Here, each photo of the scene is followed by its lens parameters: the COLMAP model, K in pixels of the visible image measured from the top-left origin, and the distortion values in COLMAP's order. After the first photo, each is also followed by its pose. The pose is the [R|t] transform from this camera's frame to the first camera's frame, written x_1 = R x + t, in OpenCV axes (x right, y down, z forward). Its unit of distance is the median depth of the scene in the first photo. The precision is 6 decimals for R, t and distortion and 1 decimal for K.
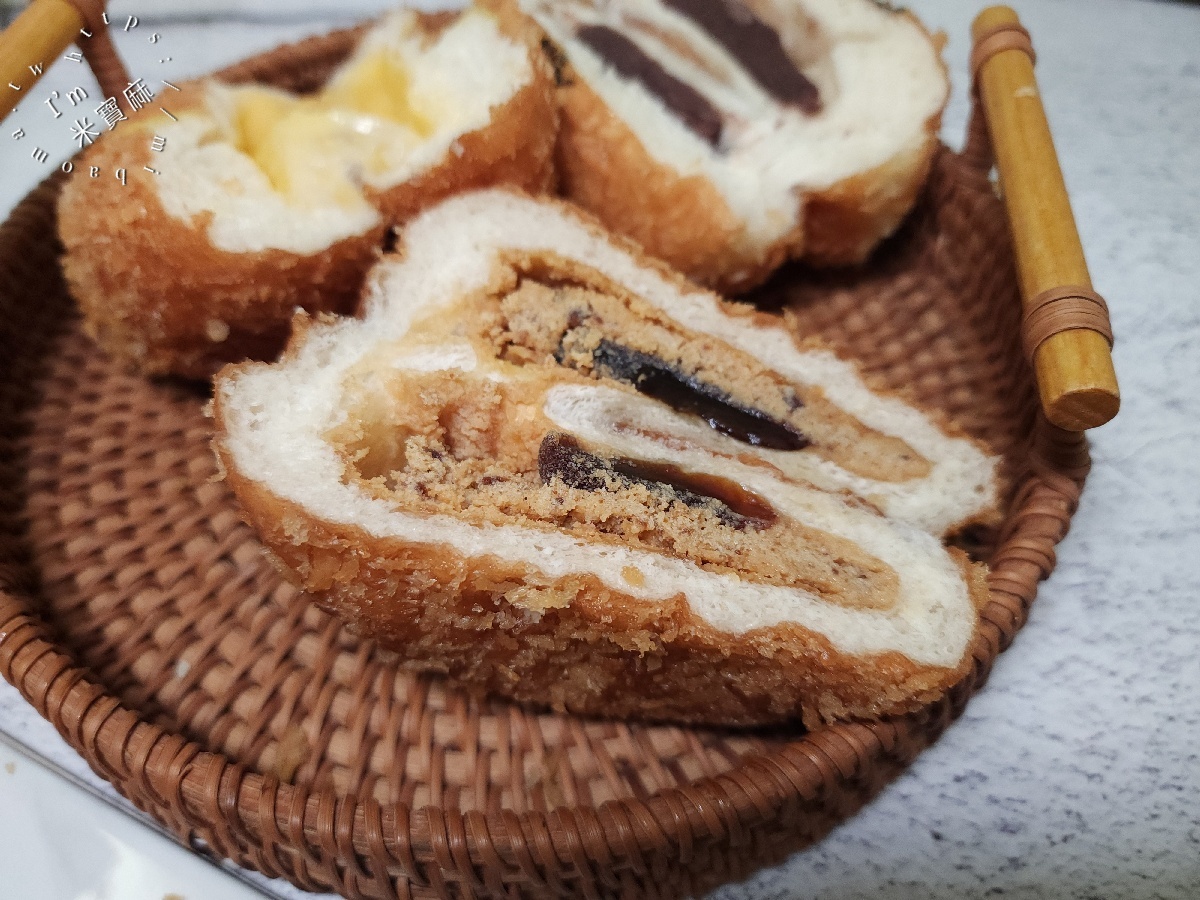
lens RADIAL K [[825.2, 0, 595.1], [0, 825.2, 454.6], [0, 0, 1]] dist [-0.026192, -0.006242]
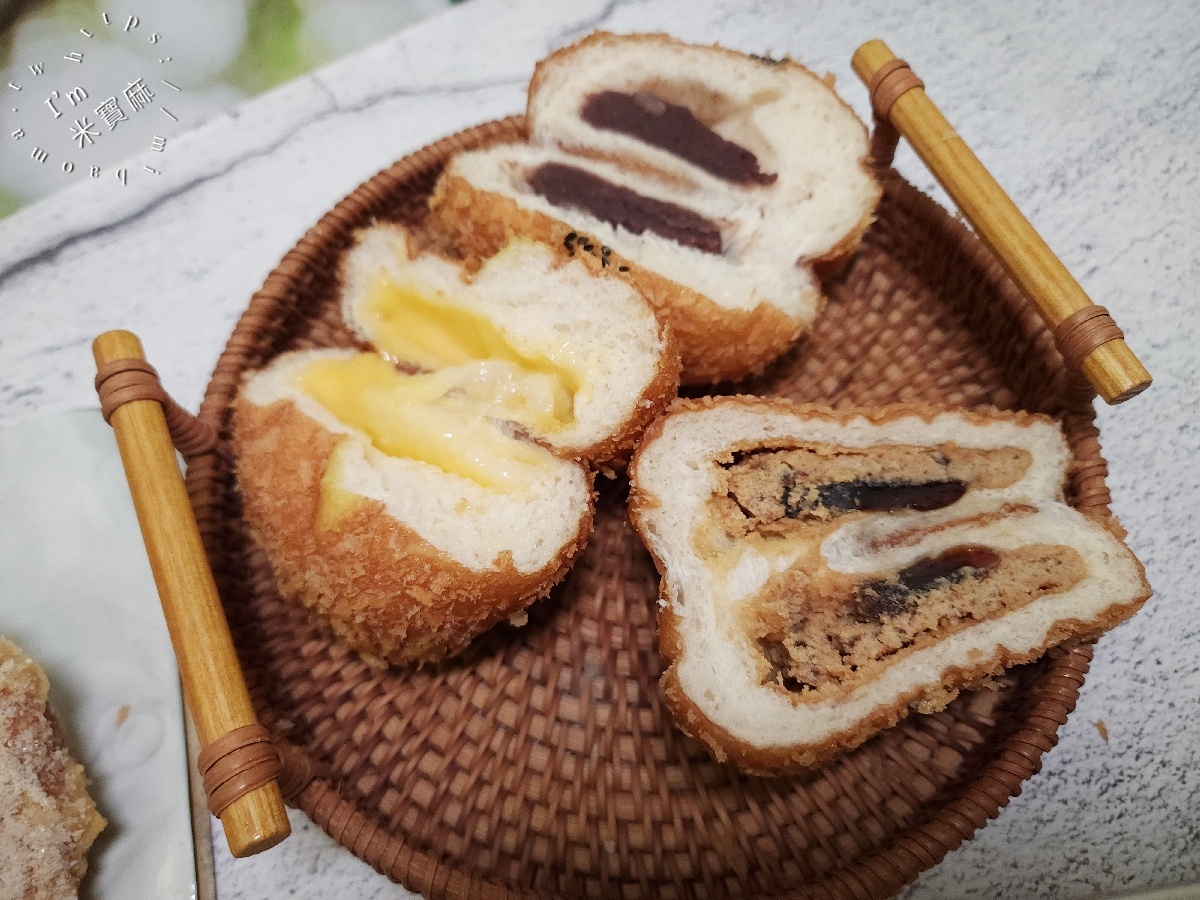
lens RADIAL K [[809.7, 0, 600.1], [0, 809.7, 422.4], [0, 0, 1]] dist [-0.000593, -0.001611]
pose [[0.856604, -0.469098, 0.214887, -0.518686], [0.428339, 0.878705, 0.210720, -0.652857], [-0.287671, -0.088459, 0.953635, -0.142264]]
